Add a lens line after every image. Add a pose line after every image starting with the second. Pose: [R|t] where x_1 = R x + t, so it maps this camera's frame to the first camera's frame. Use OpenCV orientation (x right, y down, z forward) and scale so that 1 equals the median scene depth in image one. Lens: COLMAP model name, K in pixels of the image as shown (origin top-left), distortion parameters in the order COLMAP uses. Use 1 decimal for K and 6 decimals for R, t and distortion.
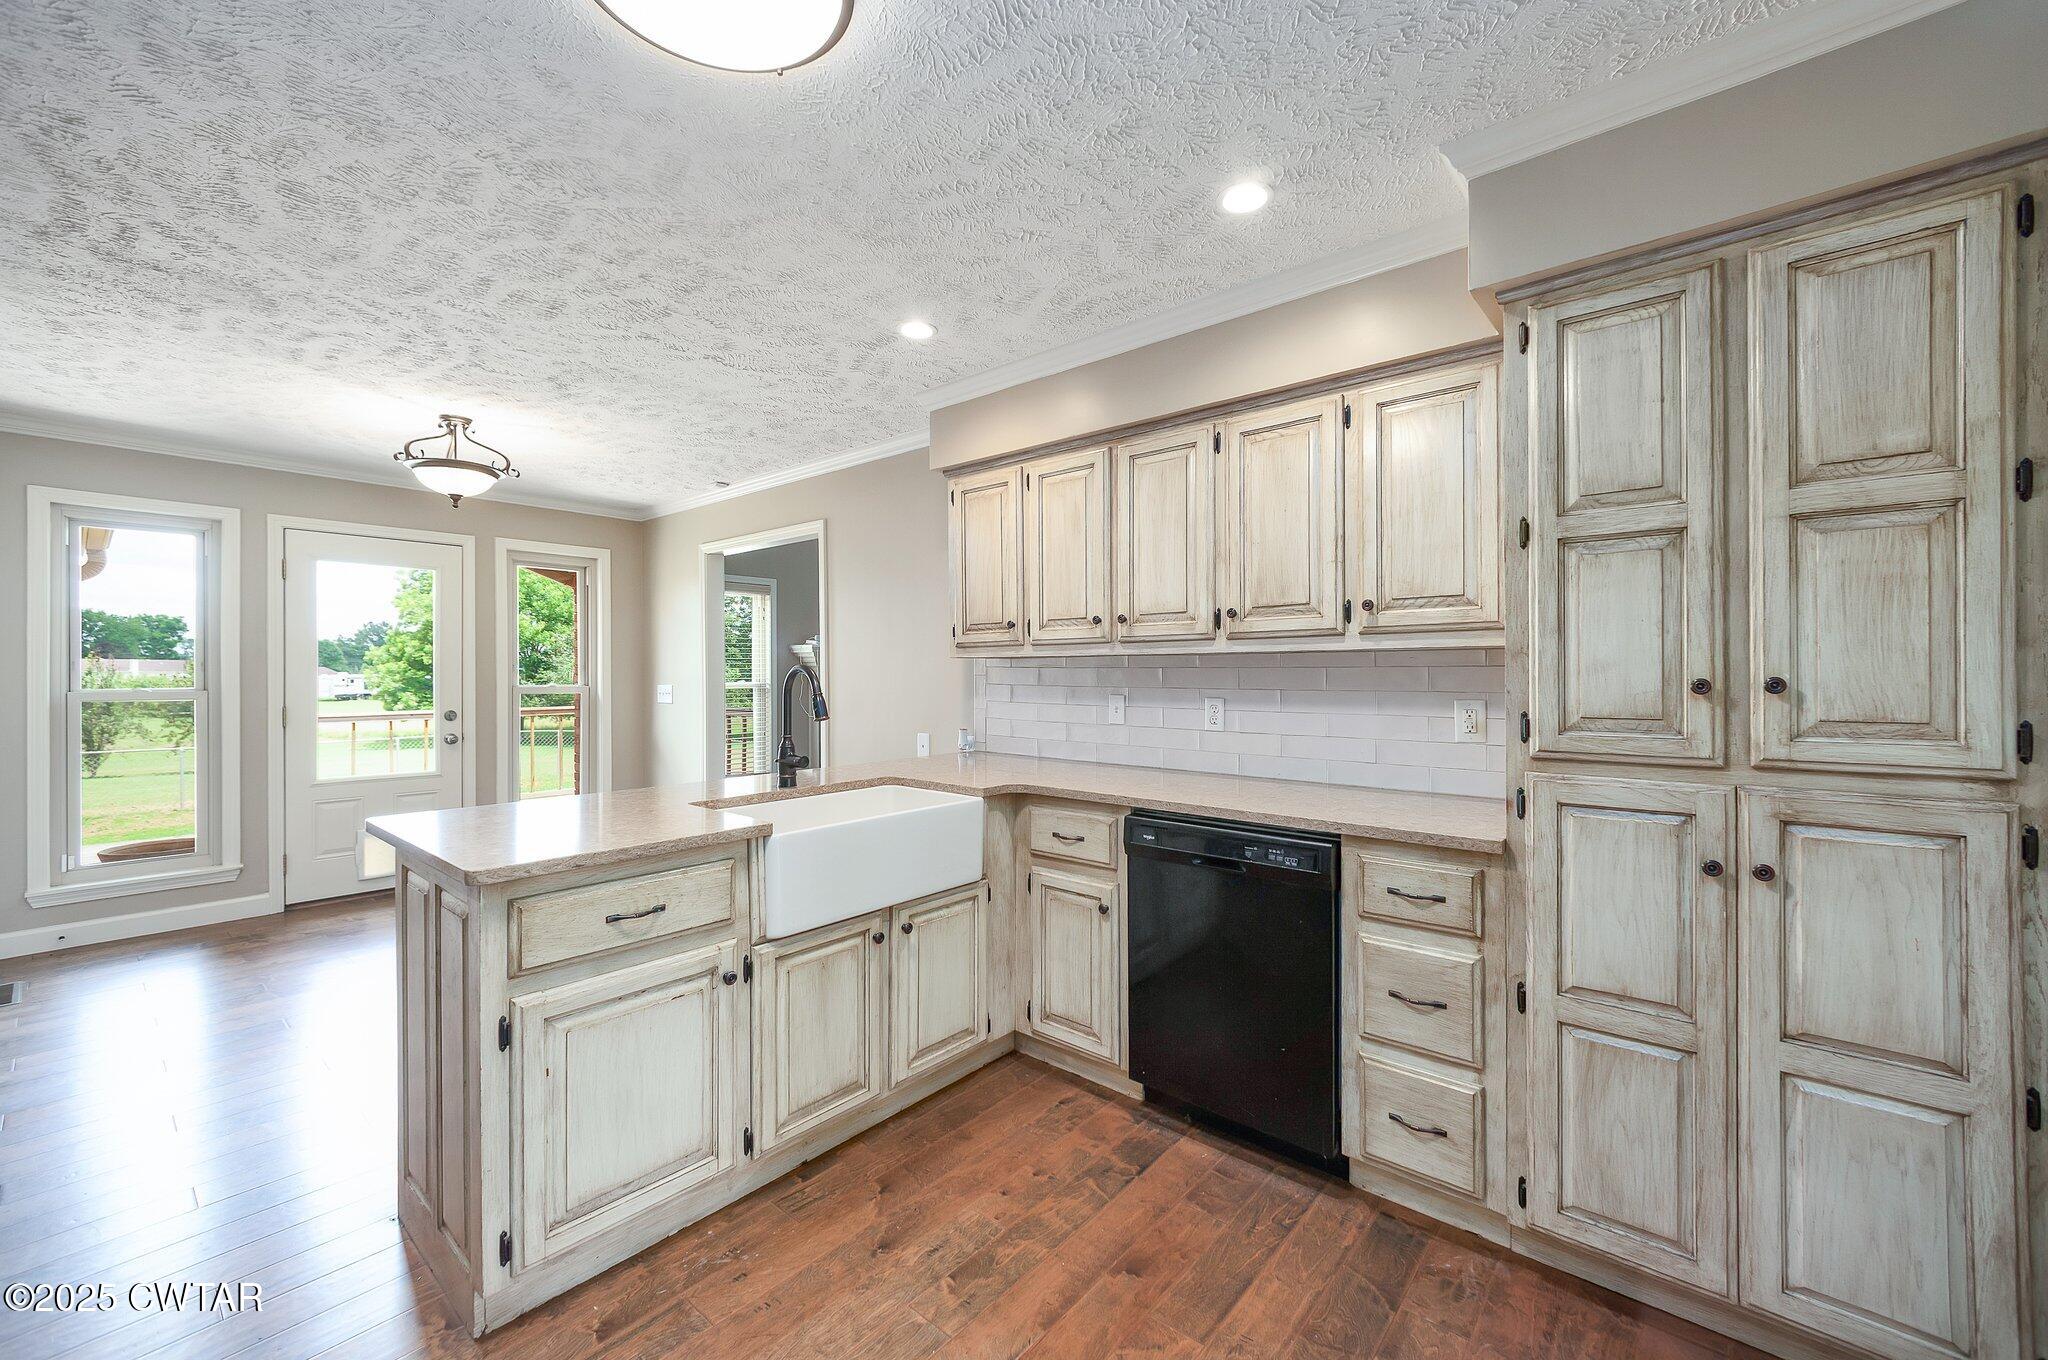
lens RADIAL K [[805.4, 0, 1024.0], [0, 805.4, 680.0], [0, 0, 1]] dist [0.001551, -0.000385]
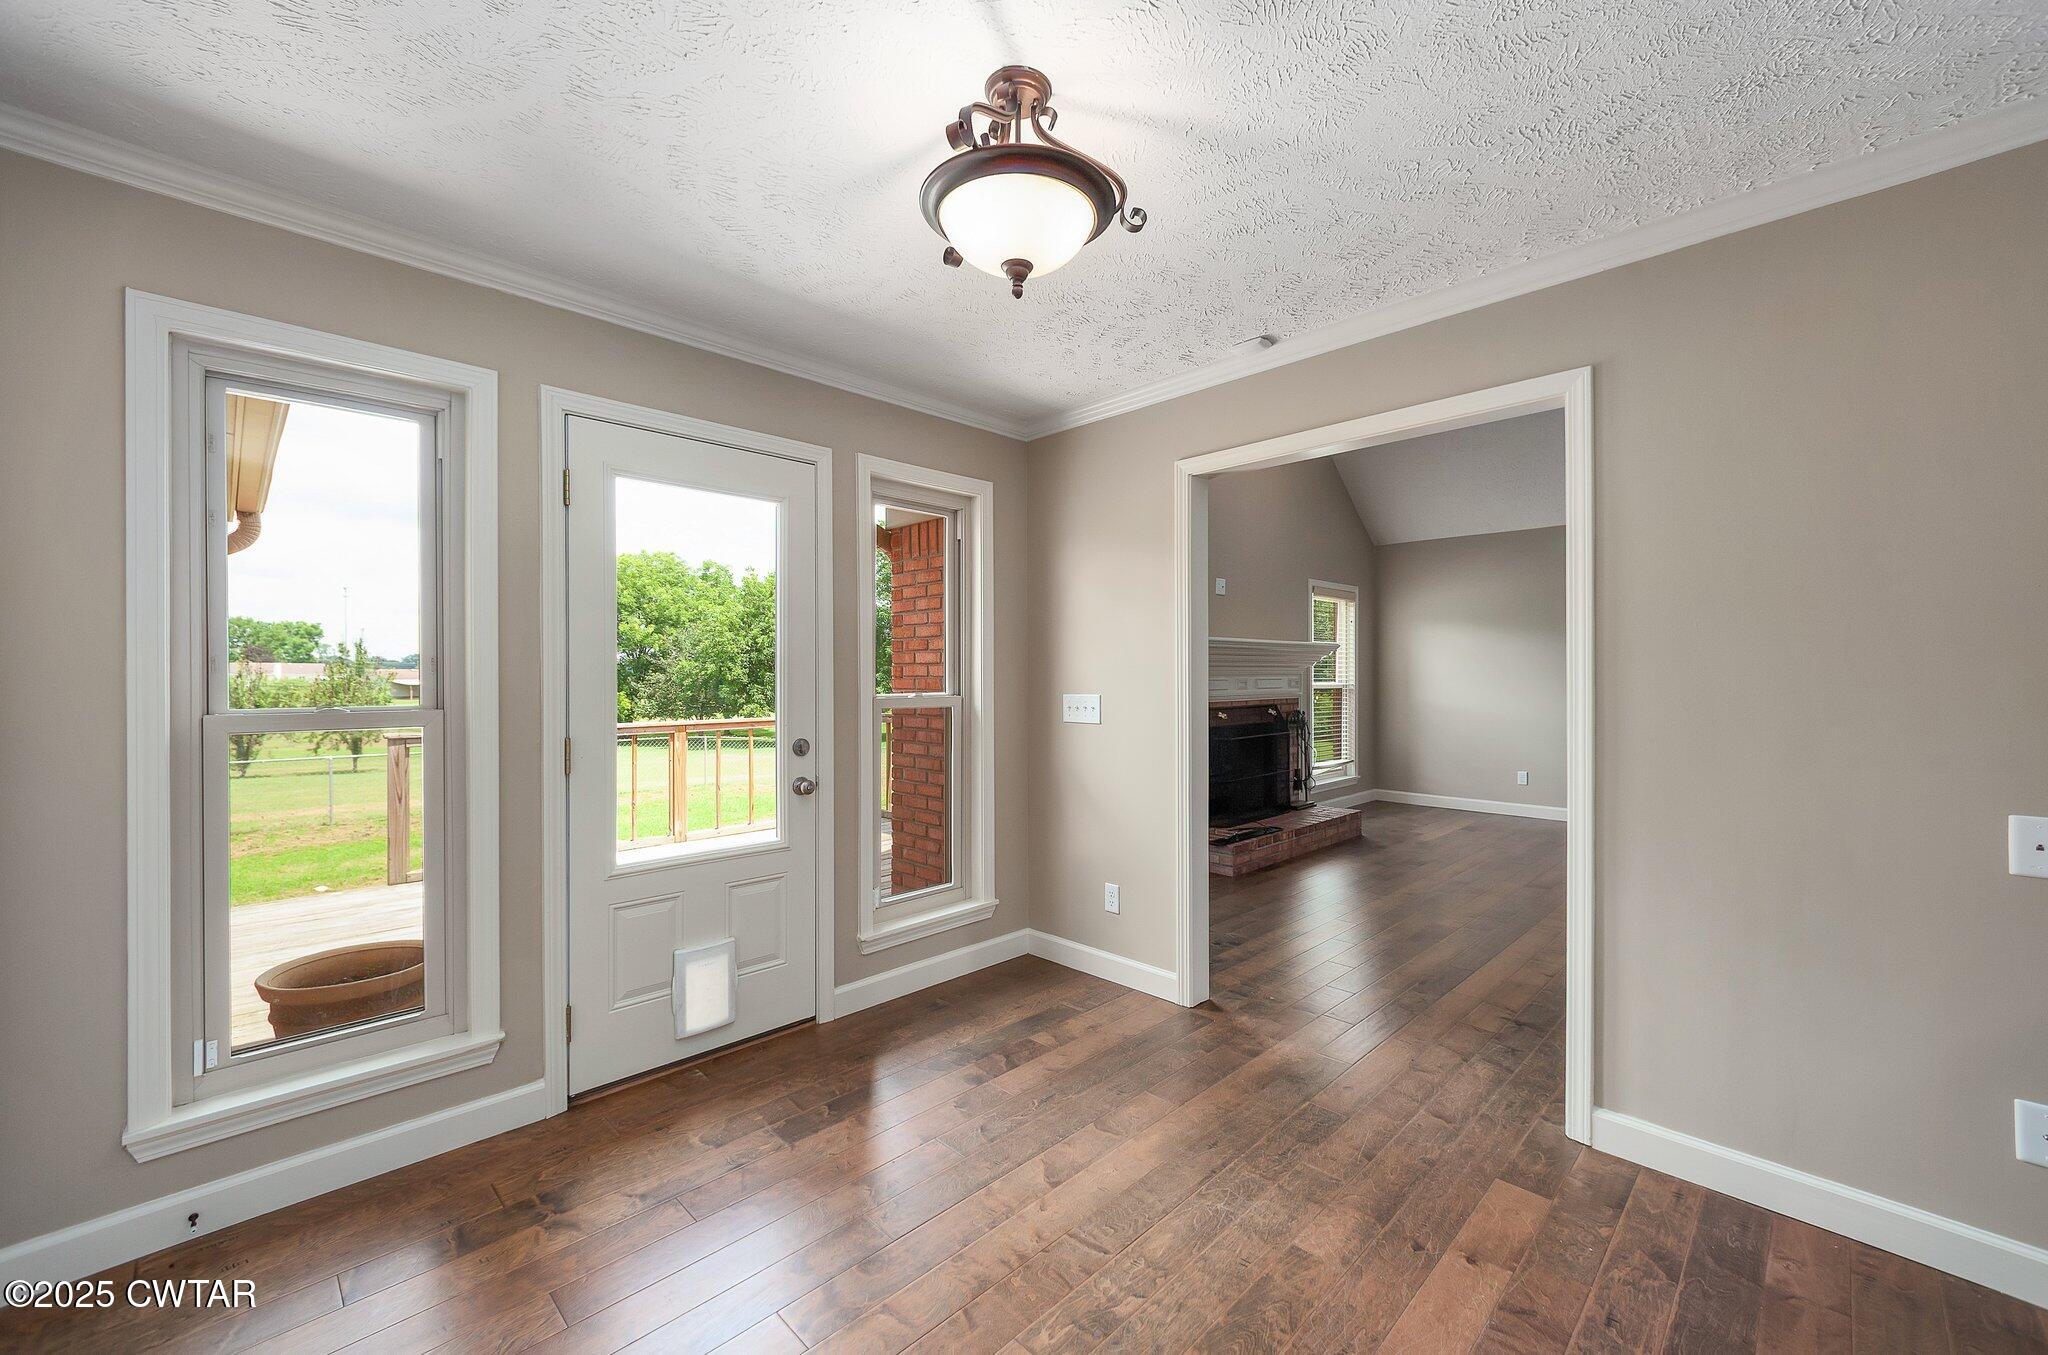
lens RADIAL K [[805.2, 0, 1035.2], [0, 805.2, 683.5], [0, 0, 1]] dist [-0.000307, -0.000172]
pose [[0.996861, -0.001009, -0.079163, -0.954785], [0.001232, 0.999995, 0.002771, -0.008694], [0.079160, -0.002859, 0.996858, 0.821017]]
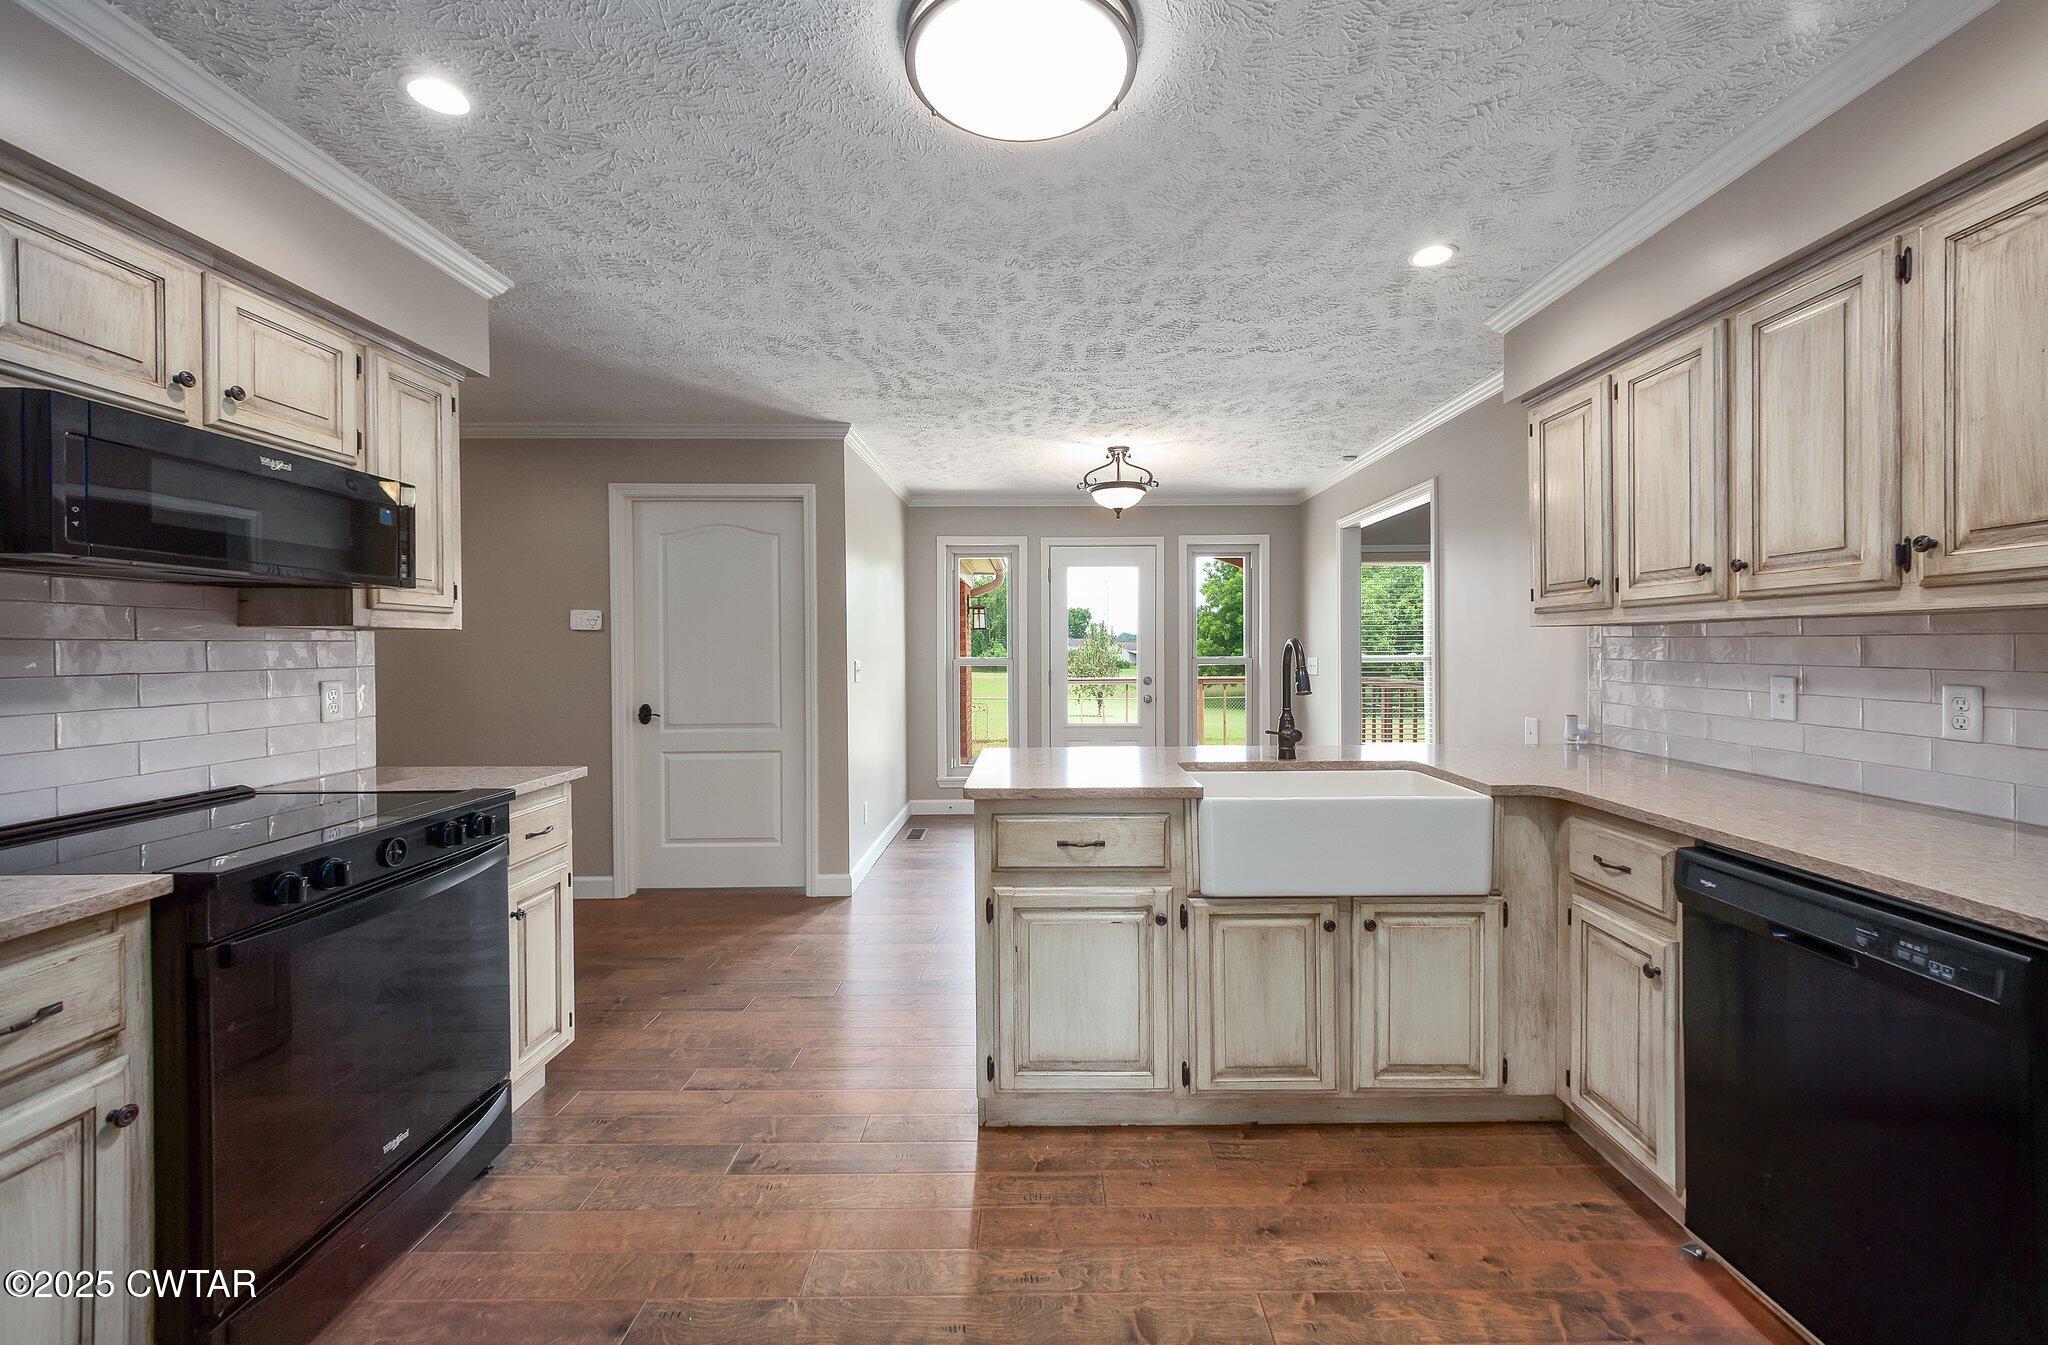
lens RADIAL K [[808.6, 0, 1053.7], [0, 808.6, 663.0], [0, 0, 1]] dist [0.018121, -0.011388]
pose [[0.656937, 0.010681, -0.753869, 0.285987], [-0.000909, 0.999910, 0.013375, -0.001906], [0.753945, -0.008101, 0.656888, 0.111273]]
